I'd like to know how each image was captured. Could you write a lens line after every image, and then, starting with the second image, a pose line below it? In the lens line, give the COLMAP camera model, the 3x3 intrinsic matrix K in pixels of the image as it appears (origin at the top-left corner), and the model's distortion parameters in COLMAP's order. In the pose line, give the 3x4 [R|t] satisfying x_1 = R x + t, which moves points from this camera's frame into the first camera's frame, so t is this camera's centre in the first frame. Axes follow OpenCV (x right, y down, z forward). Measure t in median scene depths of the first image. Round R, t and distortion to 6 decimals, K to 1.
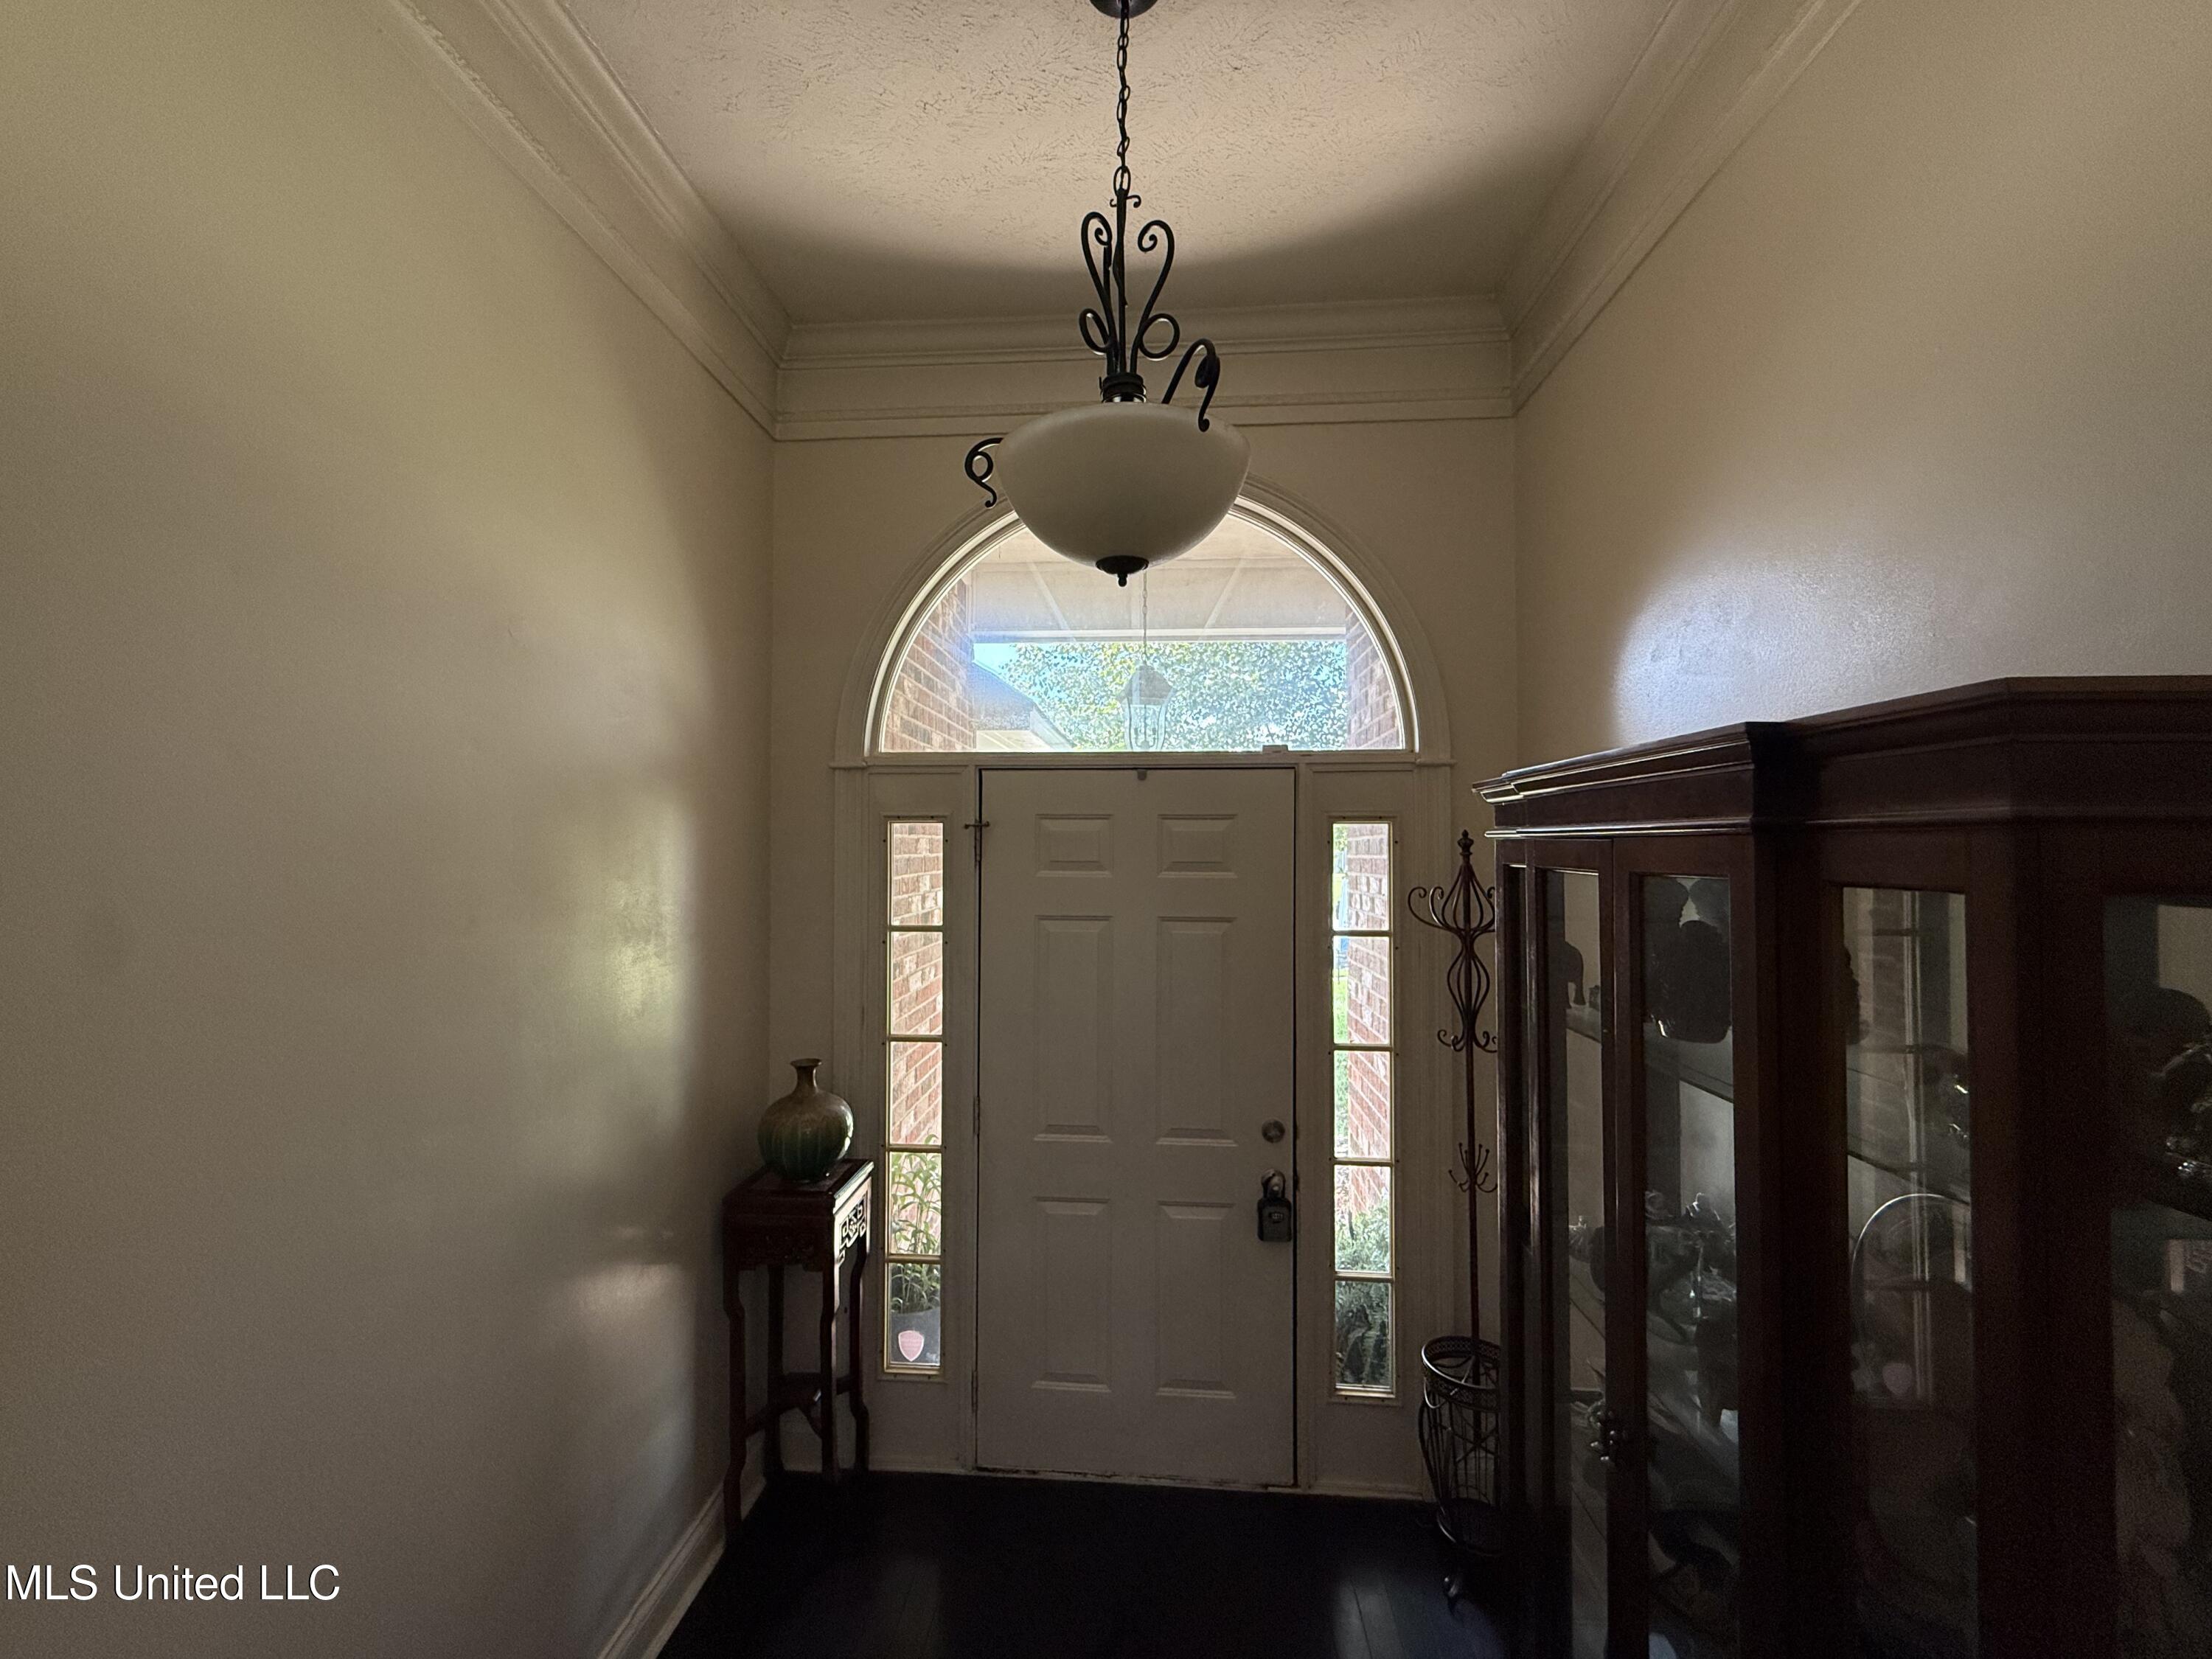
lens RADIAL K [[880.8, 0, 1097.9], [0, 880.8, 832.3], [0, 0, 1]] dist [-0.000915, -0.000005]
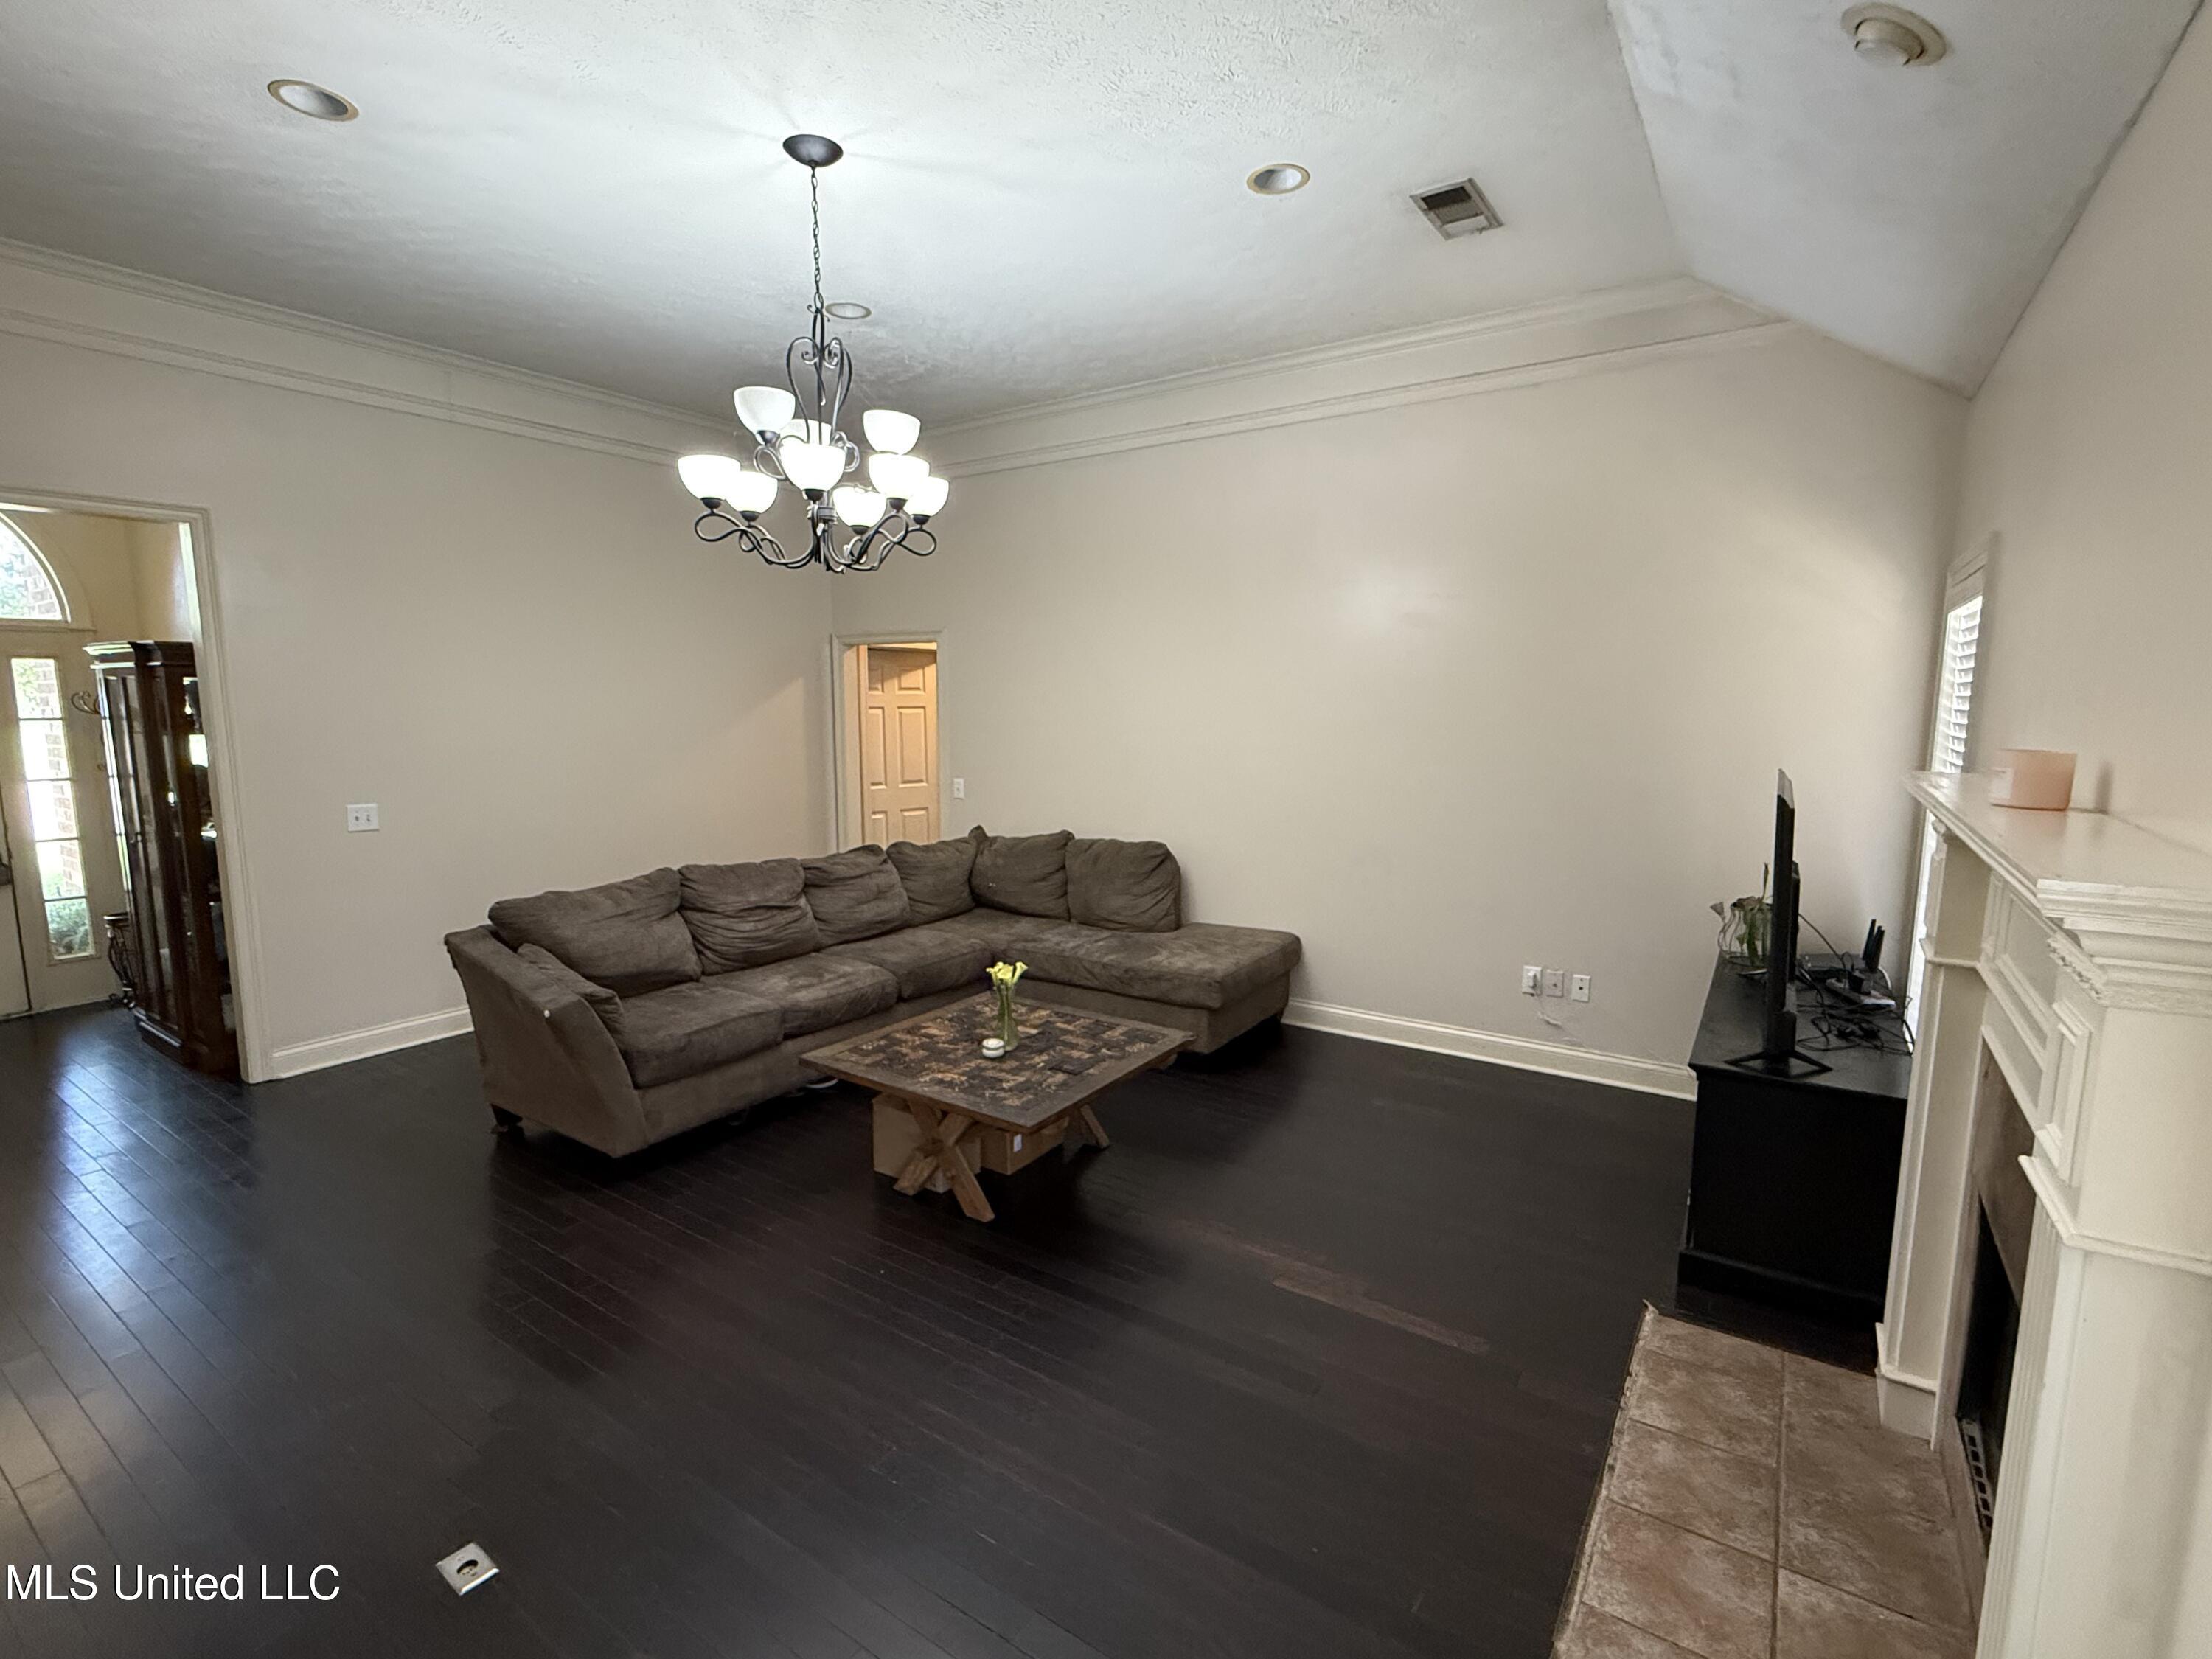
lens RADIAL K [[1032.6, 0, 1108.2], [0, 1032.6, 834.4], [0, 0, 1]] dist [0.004271, 0.000893]
pose [[0.485926, -0.115608, 0.866320, -0.546521], [-0.016909, 0.989784, 0.141568, 0.007137], [-0.873836, -0.083440, 0.479007, -2.089128]]
